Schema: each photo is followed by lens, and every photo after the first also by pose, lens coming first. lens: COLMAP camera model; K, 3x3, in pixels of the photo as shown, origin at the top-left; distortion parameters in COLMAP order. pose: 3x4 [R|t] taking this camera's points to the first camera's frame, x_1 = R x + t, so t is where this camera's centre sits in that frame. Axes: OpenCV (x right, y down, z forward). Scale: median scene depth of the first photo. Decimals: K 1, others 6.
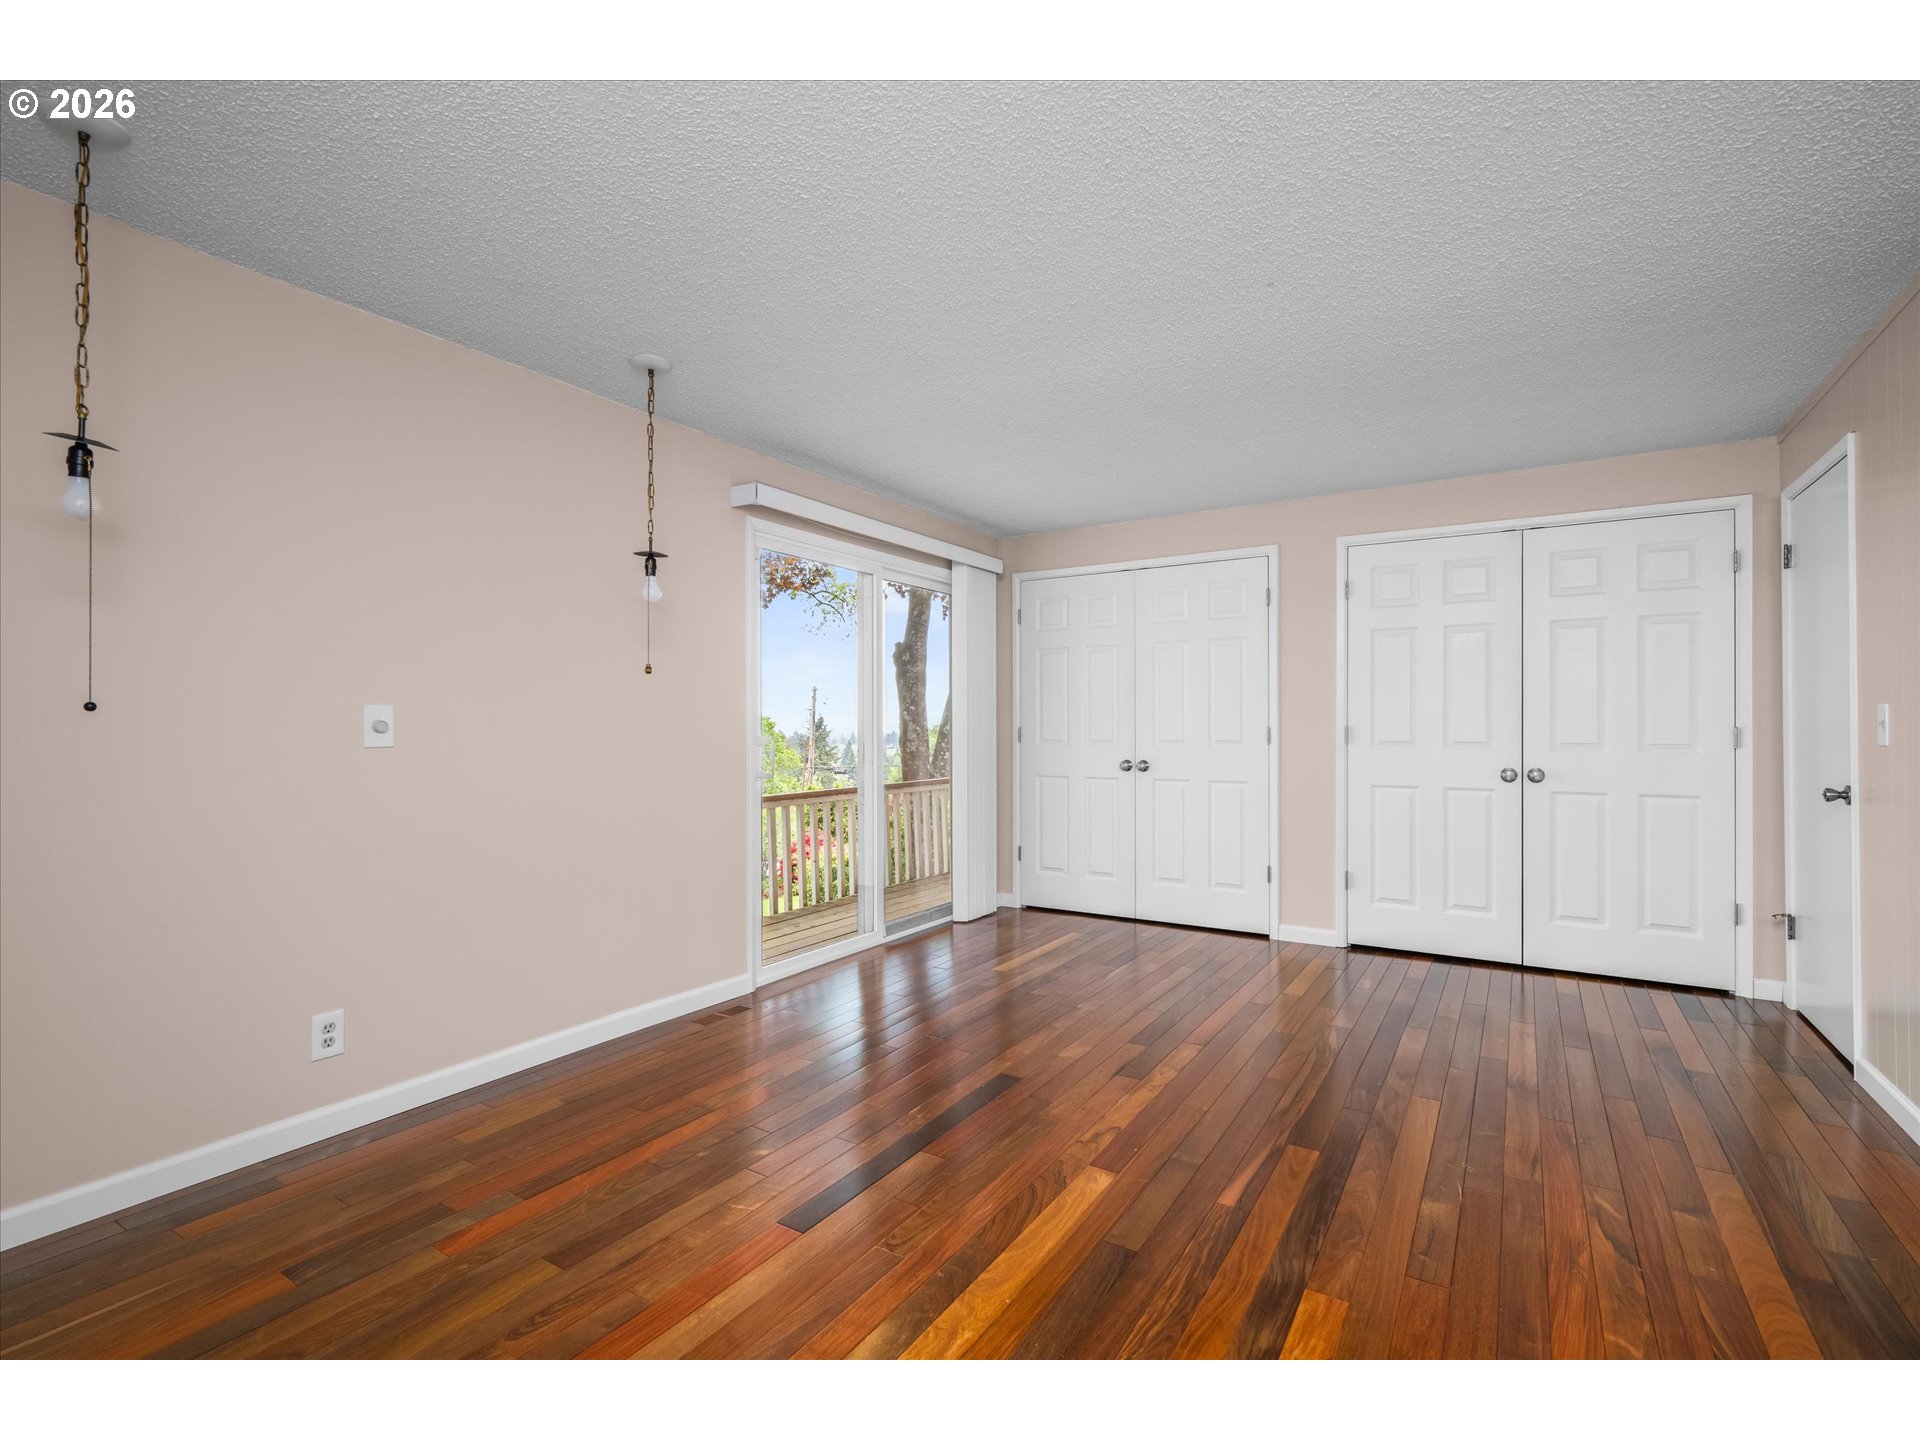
lens RADIAL K [[878.6, 0, 964.1], [0, 878.6, 724.5], [0, 0, 1]] dist [-0.002198, -0.000185]
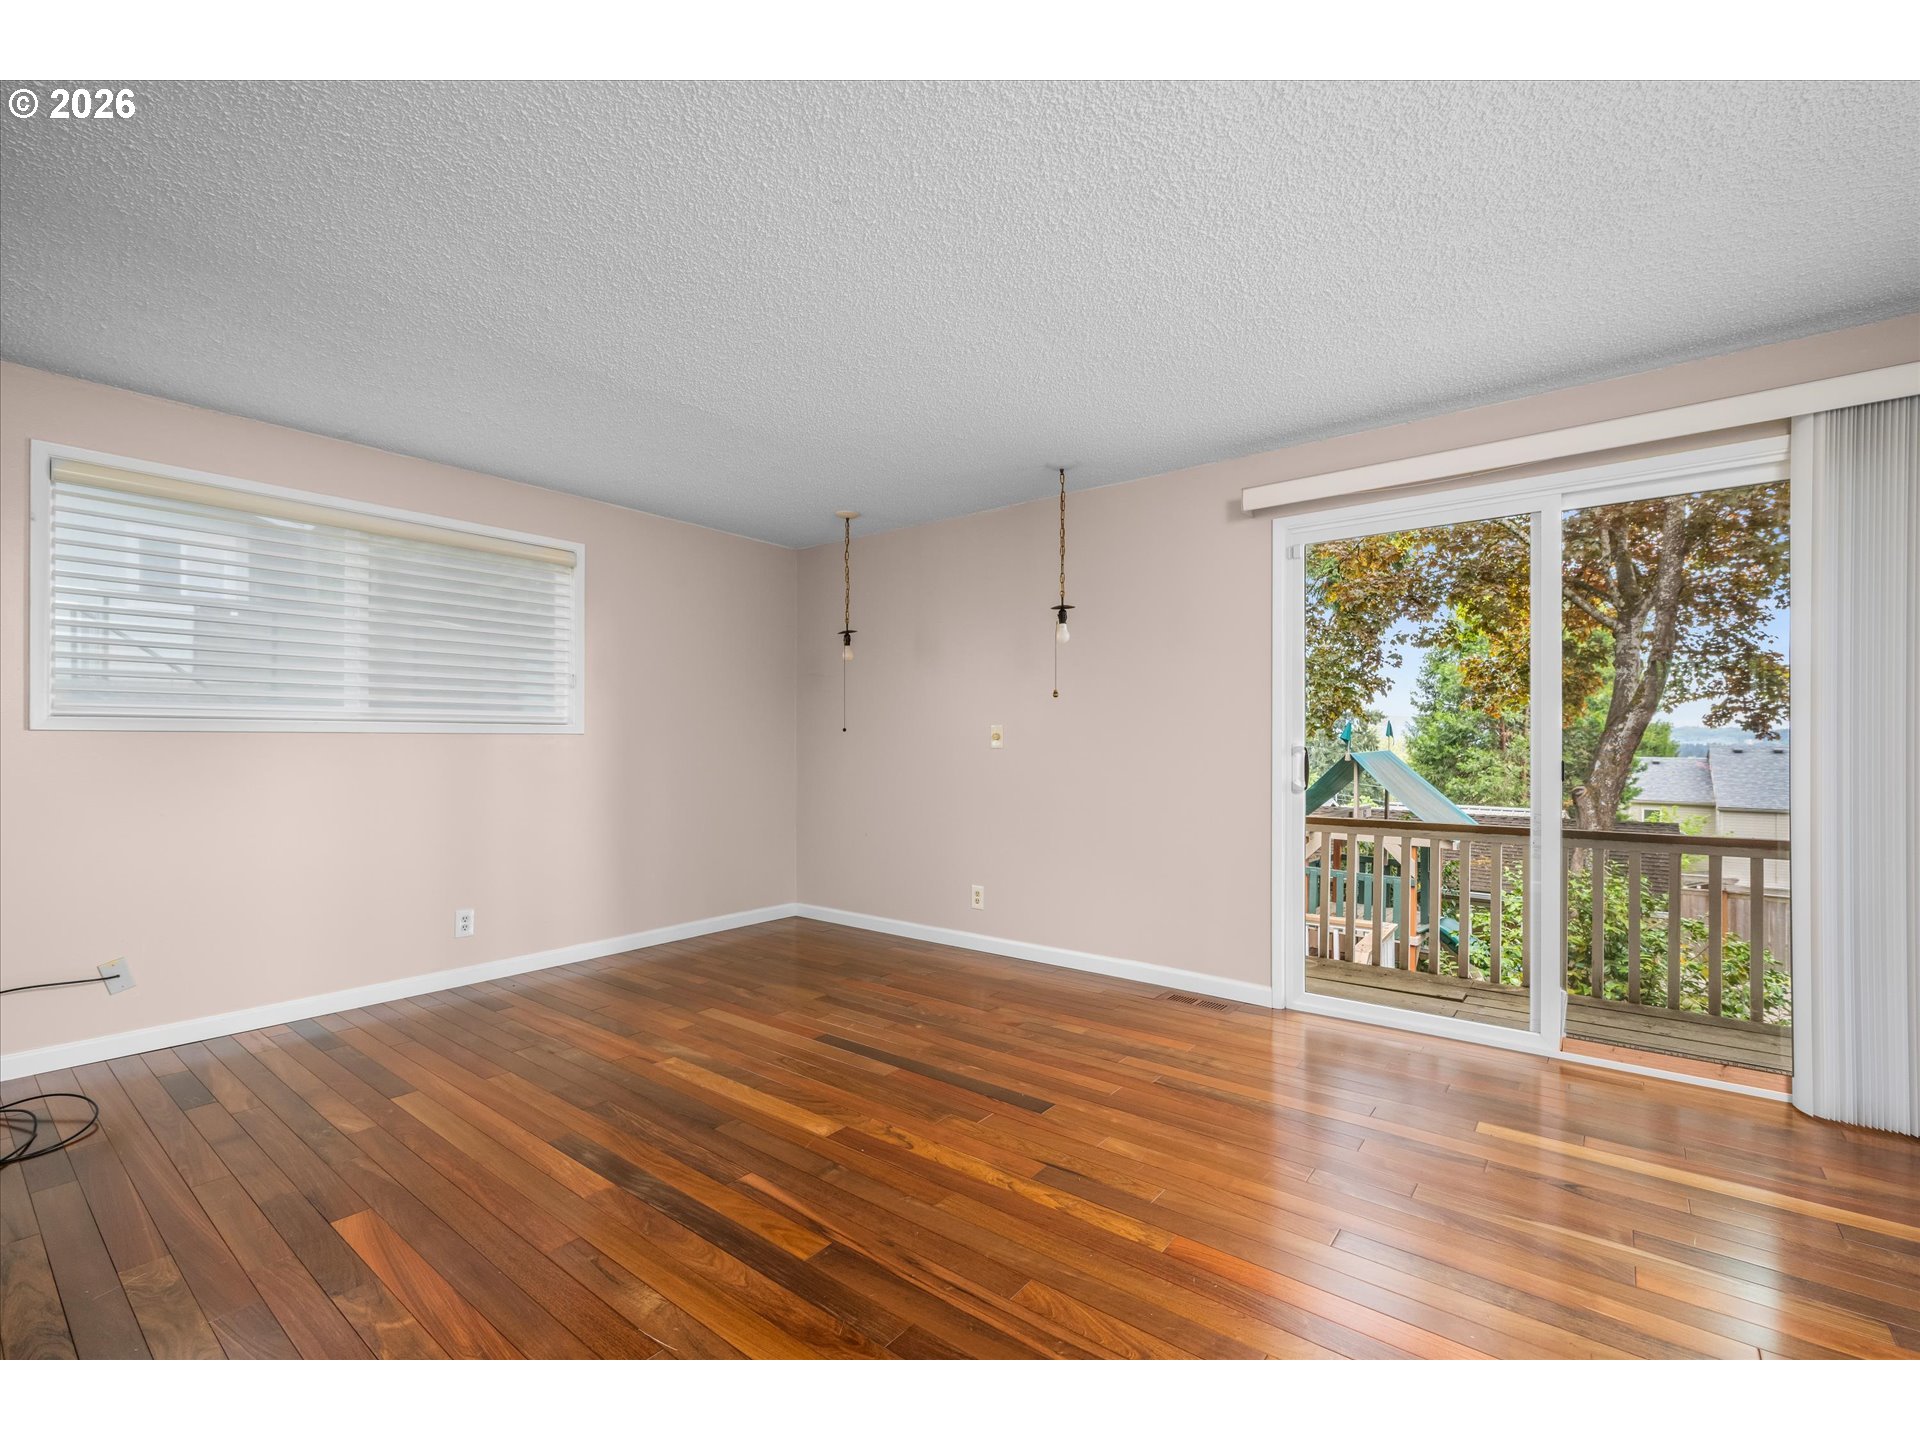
lens RADIAL K [[827.6, 0, 965.3], [0, 827.6, 737.8], [0, 0, 1]] dist [-0.000443, 0.000030]
pose [[-0.091001, 0.001441, -0.995850, 1.064450], [0.006442, 0.999979, 0.000858, 0.003274], [0.995830, -0.006337, -0.091009, 1.125736]]
